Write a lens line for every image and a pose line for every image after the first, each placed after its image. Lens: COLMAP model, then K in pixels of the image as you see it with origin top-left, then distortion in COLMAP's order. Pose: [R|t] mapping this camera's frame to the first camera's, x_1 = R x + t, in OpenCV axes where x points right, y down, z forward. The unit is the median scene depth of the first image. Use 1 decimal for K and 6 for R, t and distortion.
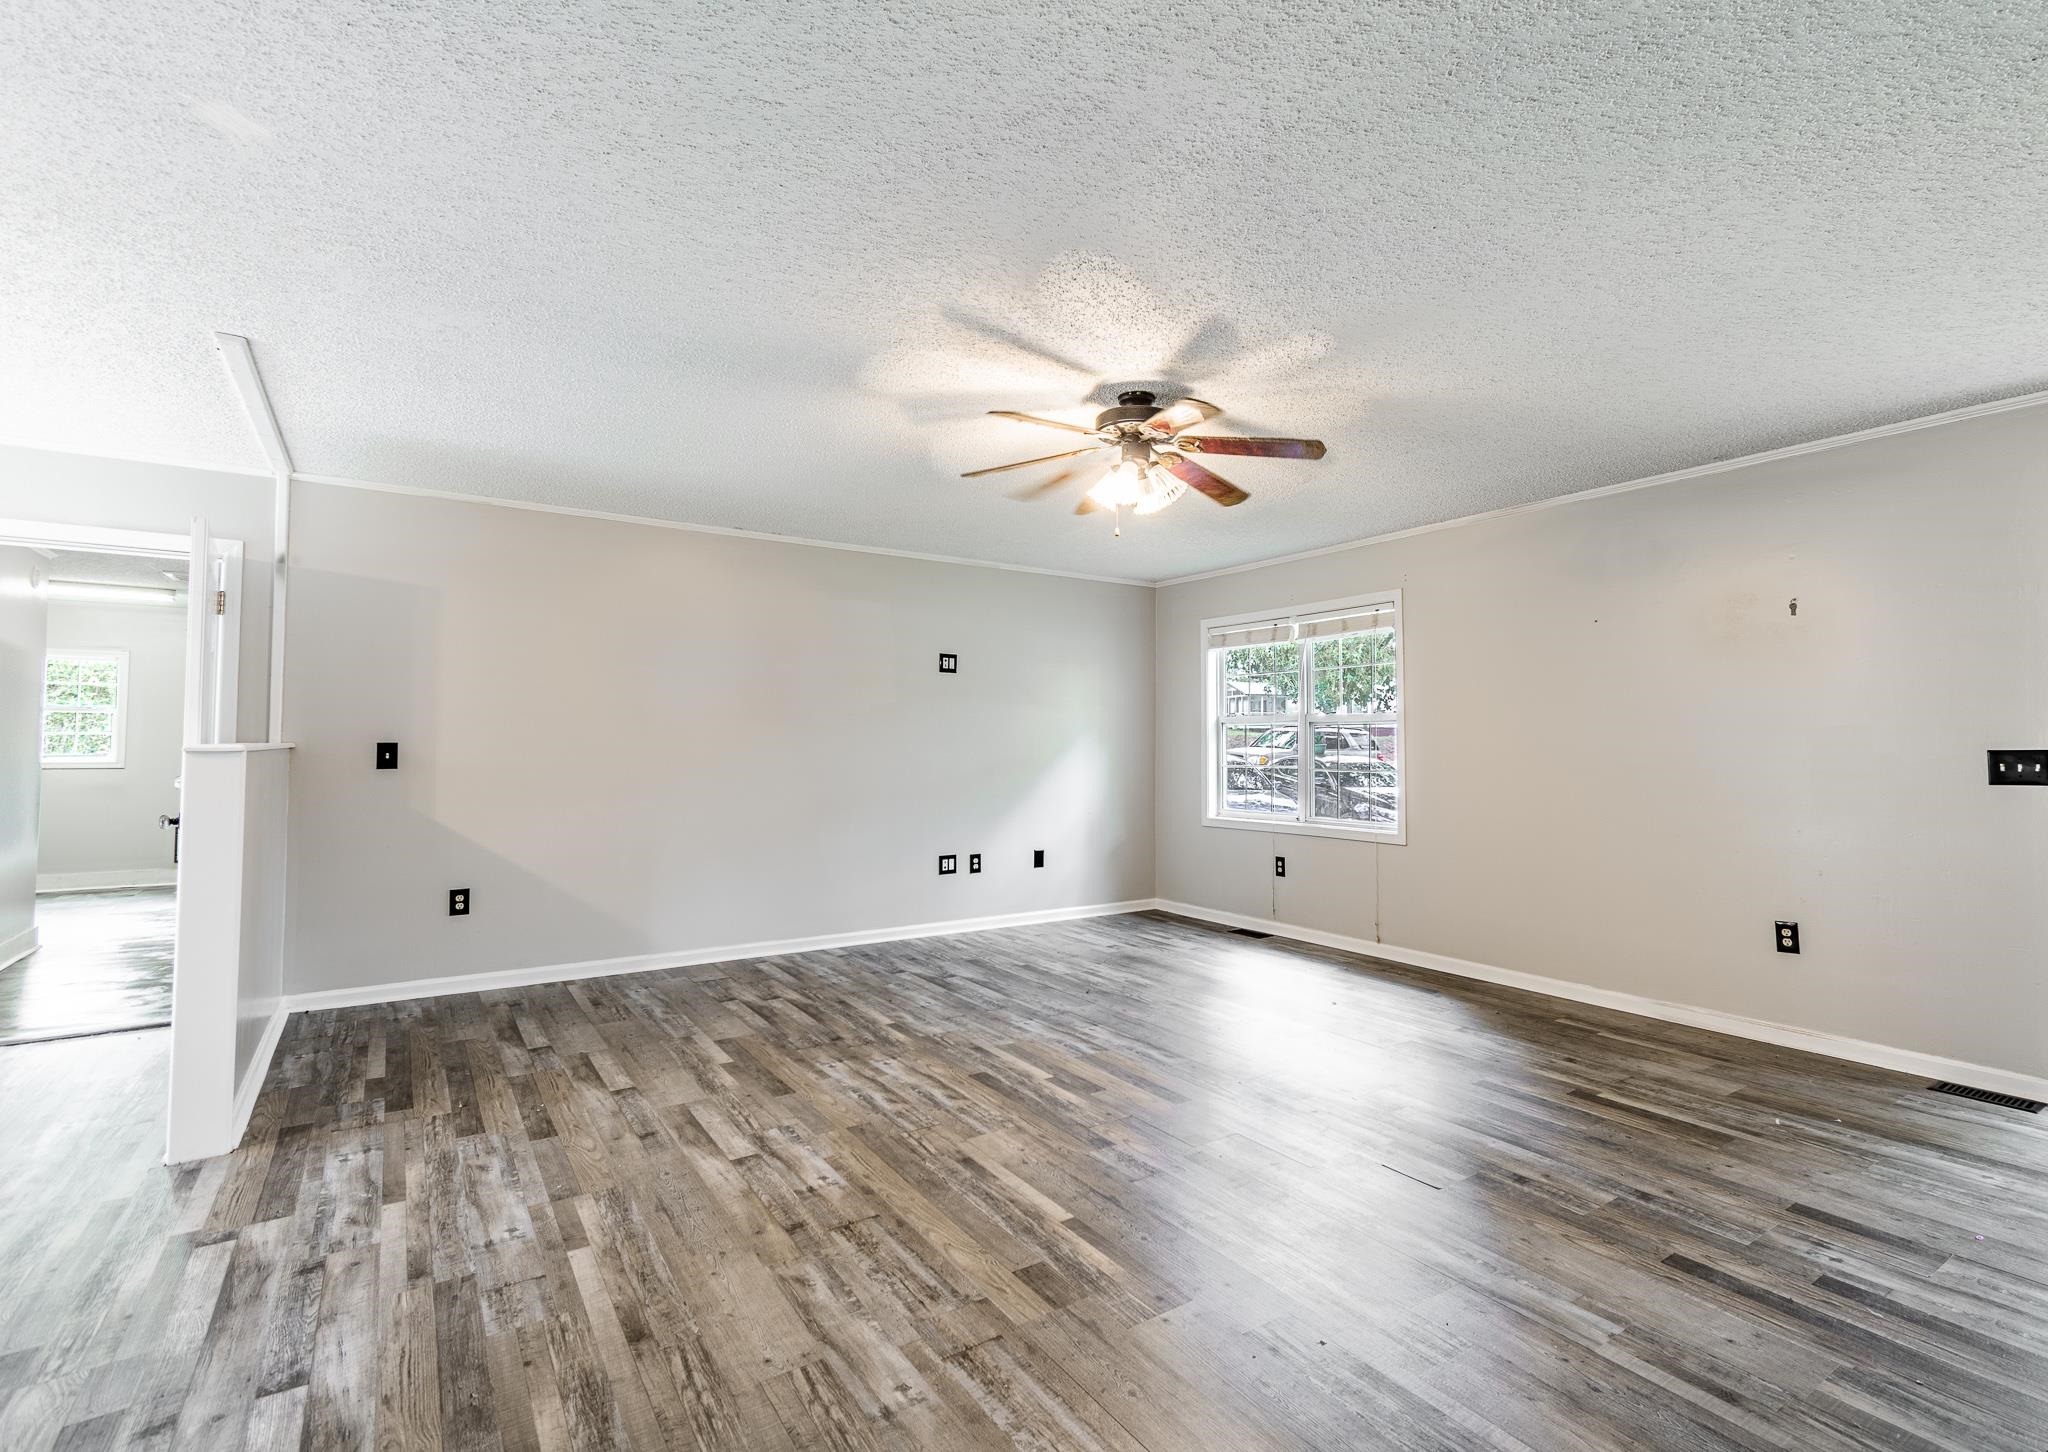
lens RADIAL K [[937.8, 0, 1034.1], [0, 937.8, 717.1], [0, 0, 1]] dist [0.016400, -0.000050]
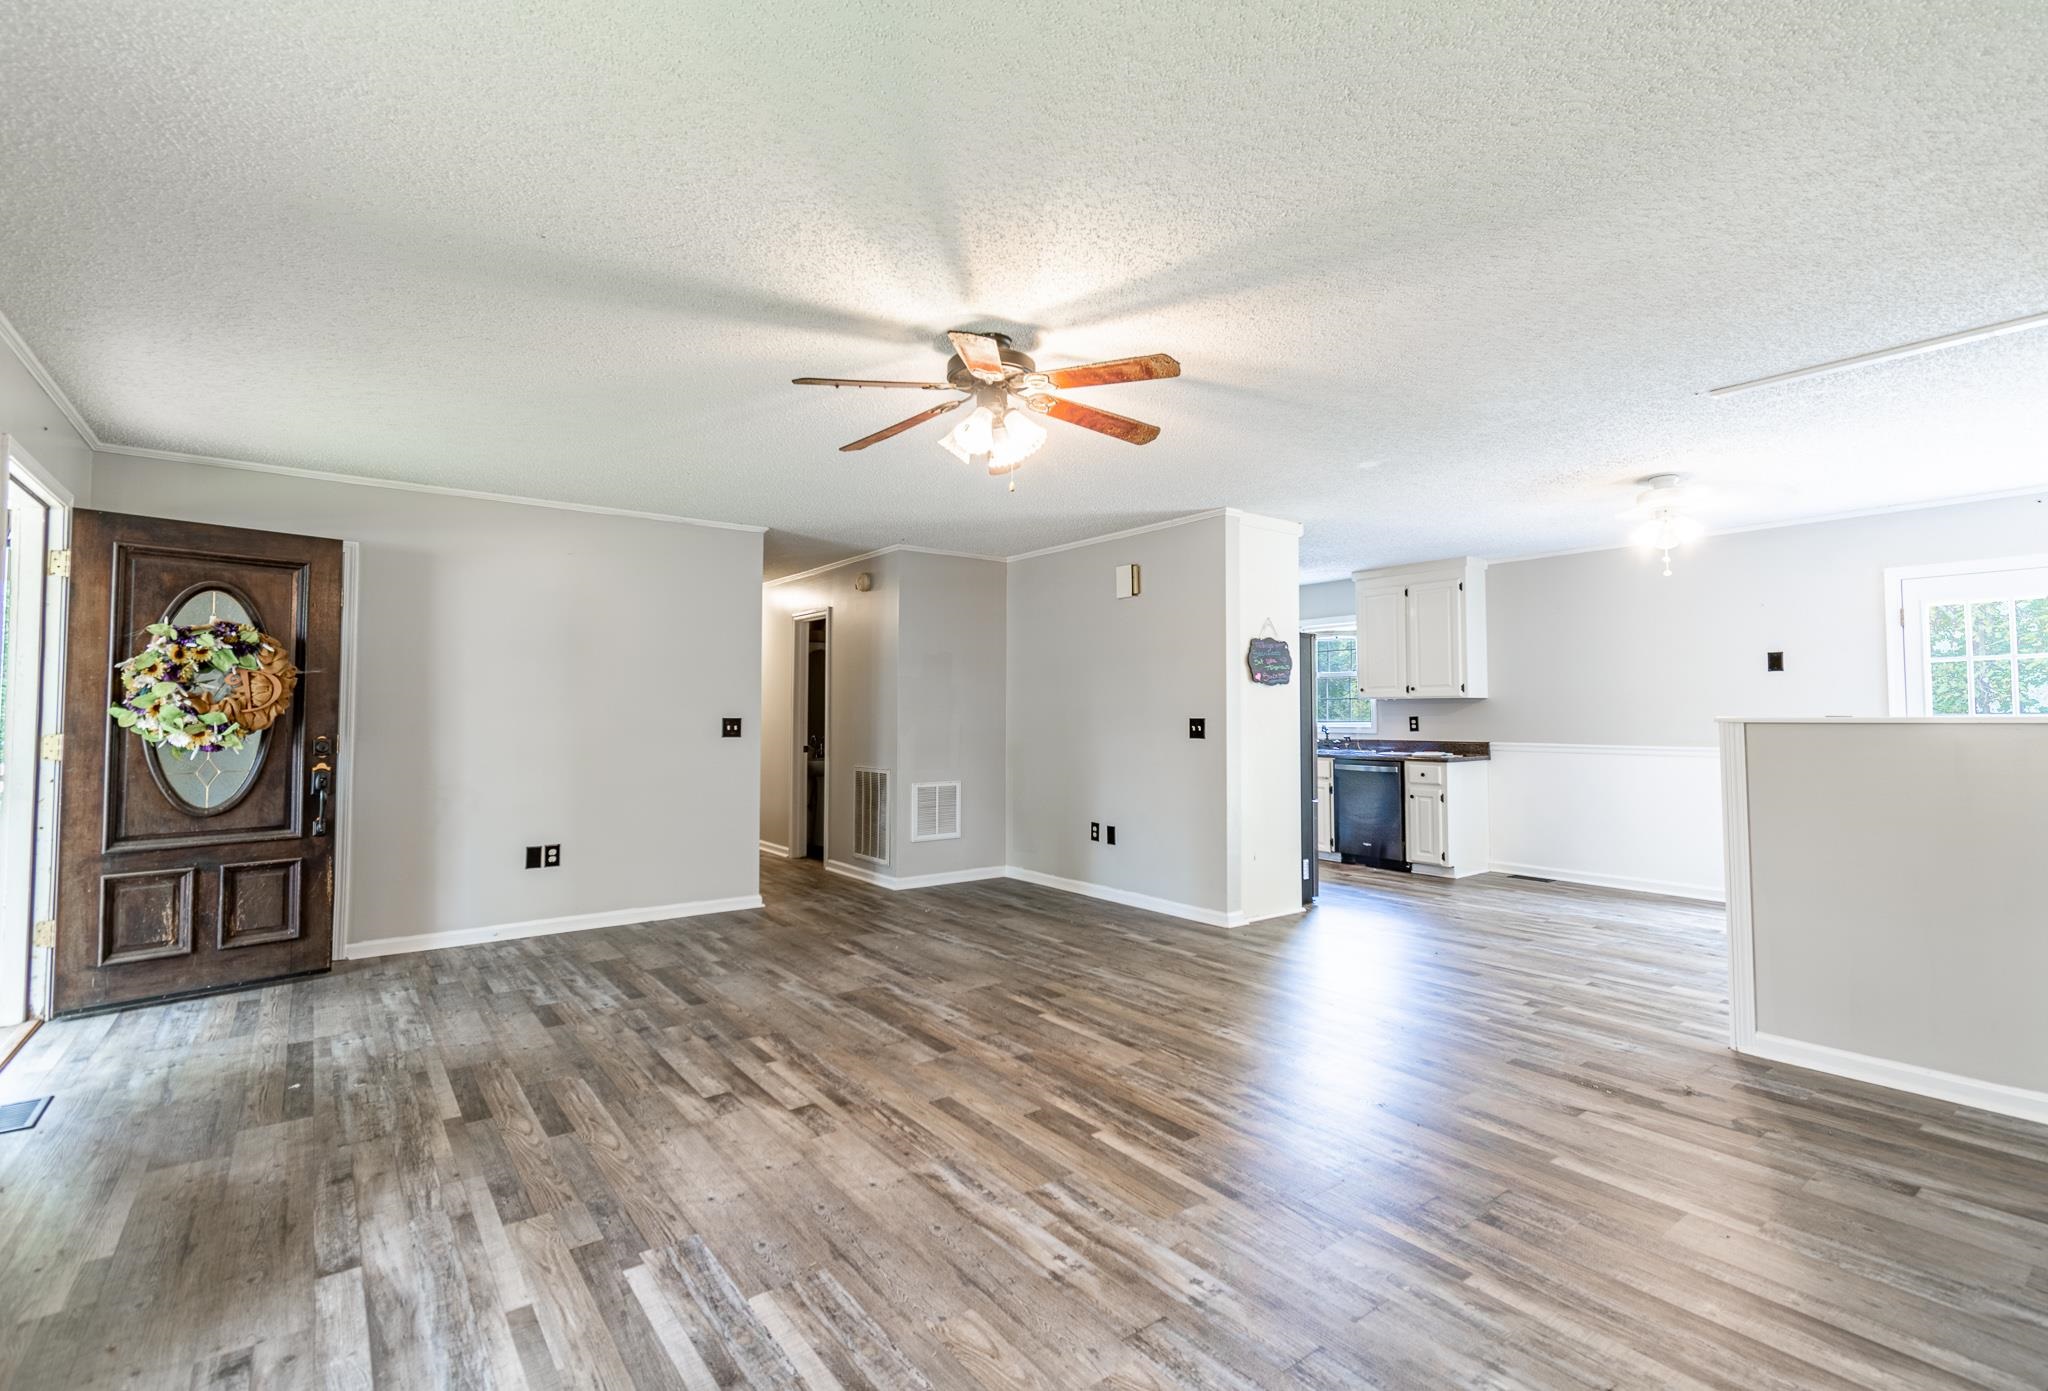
lens RADIAL K [[844.8, 0, 1024.0], [0, 844.8, 695.5], [0, 0, 1]] dist [-0.000790, -0.000089]
pose [[-0.994385, -0.005815, -0.105664, 0.177204], [-0.000054, 0.998517, -0.054445, 0.061093], [0.105824, -0.054134, -0.992910, 1.977677]]
